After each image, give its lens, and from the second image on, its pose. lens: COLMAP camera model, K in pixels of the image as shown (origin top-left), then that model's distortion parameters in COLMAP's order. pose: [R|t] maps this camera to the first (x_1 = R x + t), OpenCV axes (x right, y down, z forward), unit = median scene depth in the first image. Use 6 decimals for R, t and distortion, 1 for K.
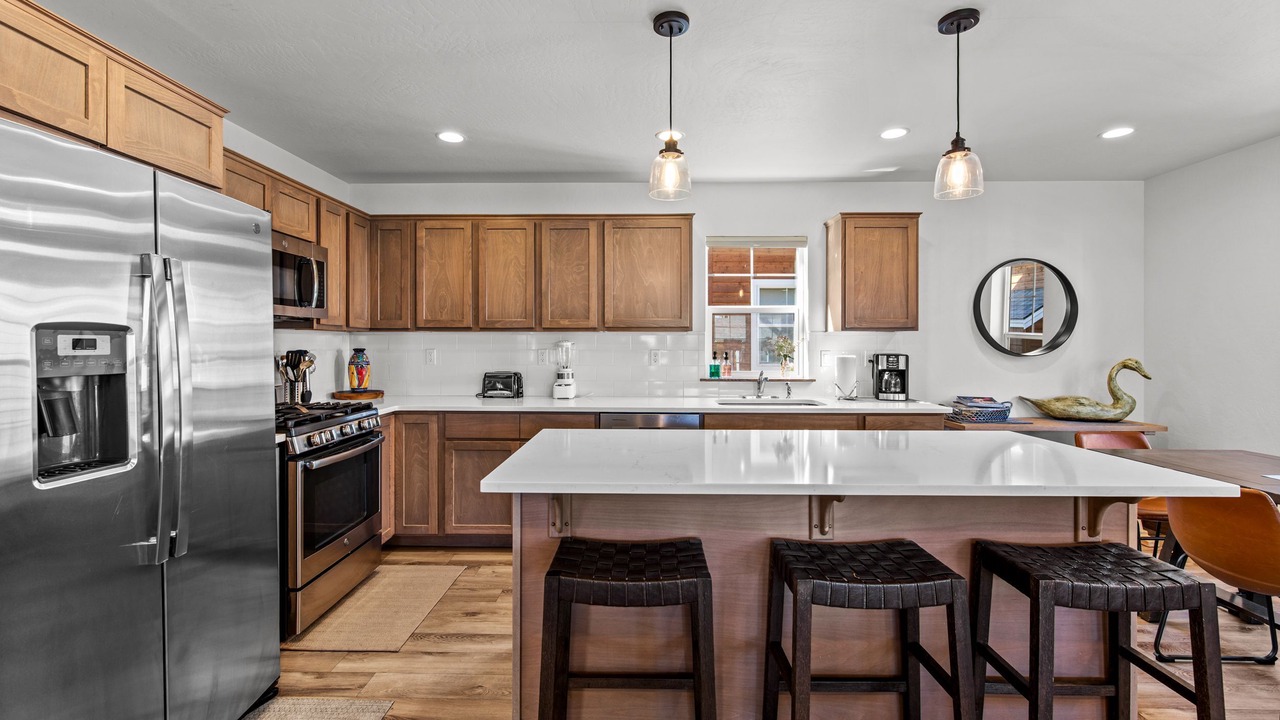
lens RADIAL K [[554.2, 0, 641.0], [0, 554.2, 344.0], [0, 0, 1]] dist [-0.001606, 0.001857]
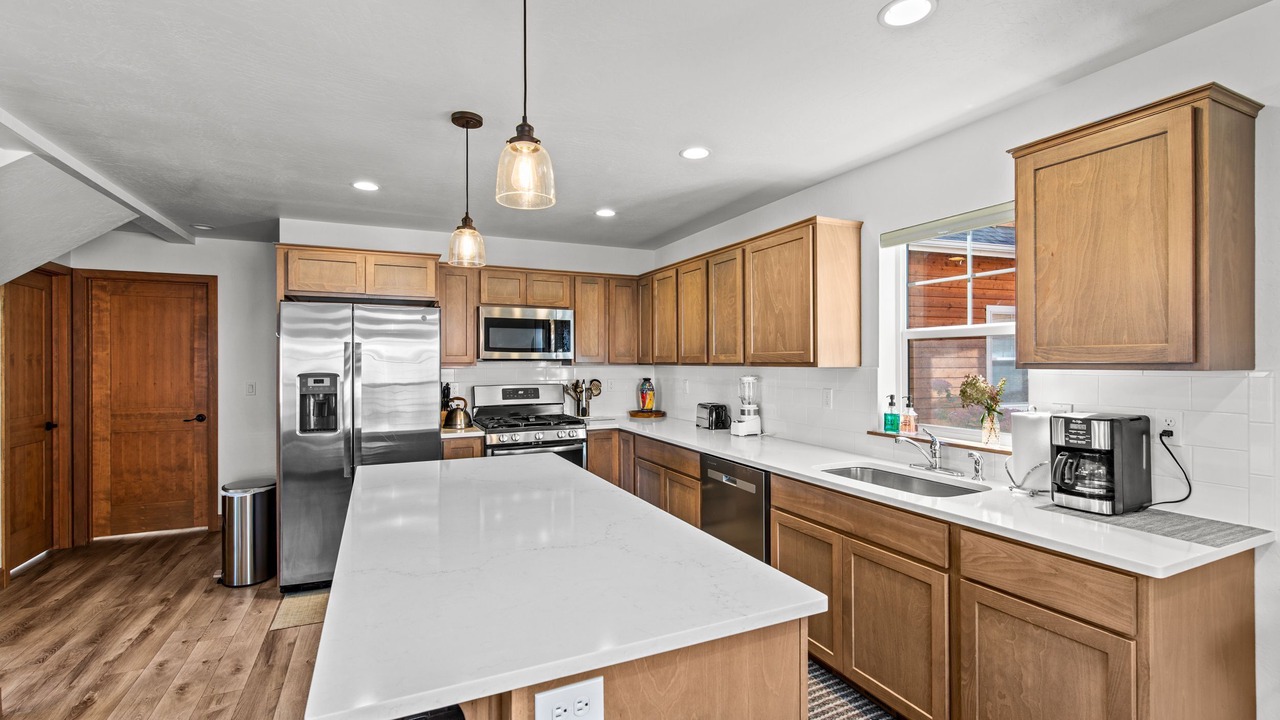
lens RADIAL K [[554.2, 0, 640.8], [0, 554.2, 361.1], [0, 0, 1]] dist [-0.001606, 0.001857]
pose [[0.438908, -0.002807, -0.898527, 0.687125], [0.001215, 0.999996, -0.002531, -0.030439], [0.898531, 0.000019, 0.438910, 0.438627]]
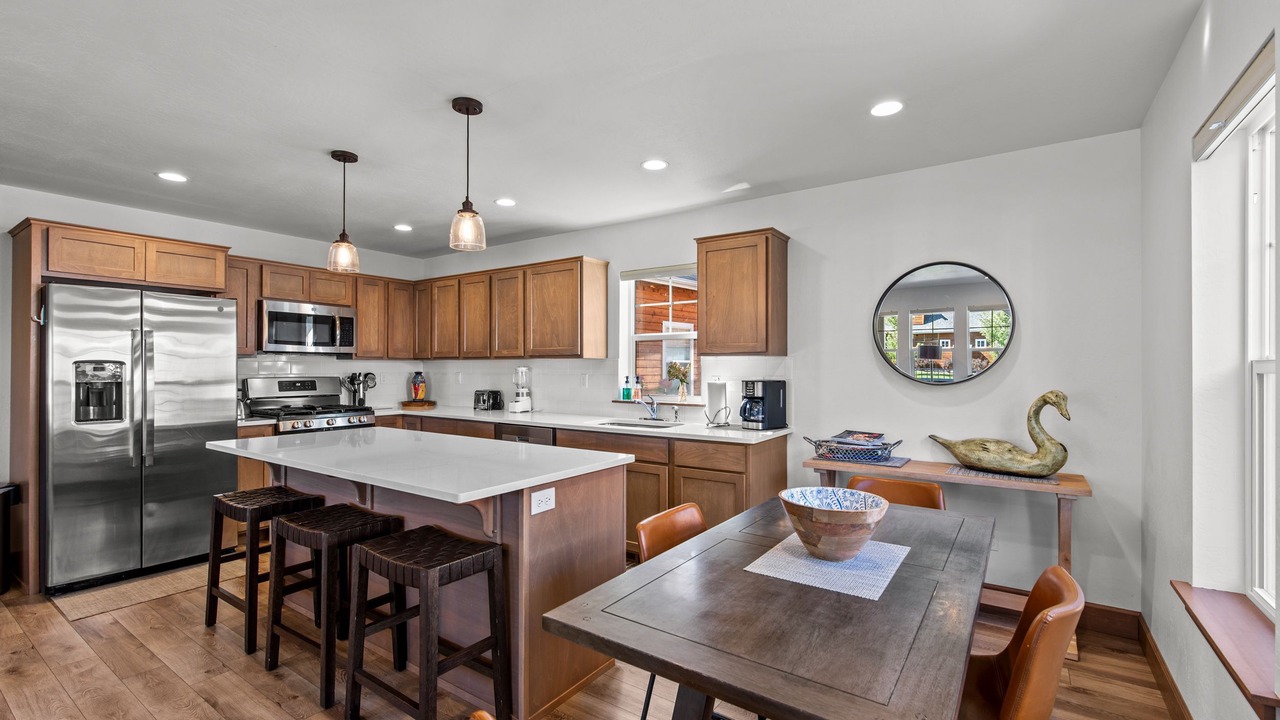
lens RADIAL K [[554.2, 0, 637.2], [0, 554.2, 362.3], [0, 0, 1]] dist [-0.001606, 0.001857]
pose [[0.831398, -0.005317, -0.555653, 0.830322], [-0.000783, 0.999942, -0.010741, -0.001878], [0.555678, 0.009365, 0.831345, 0.107068]]
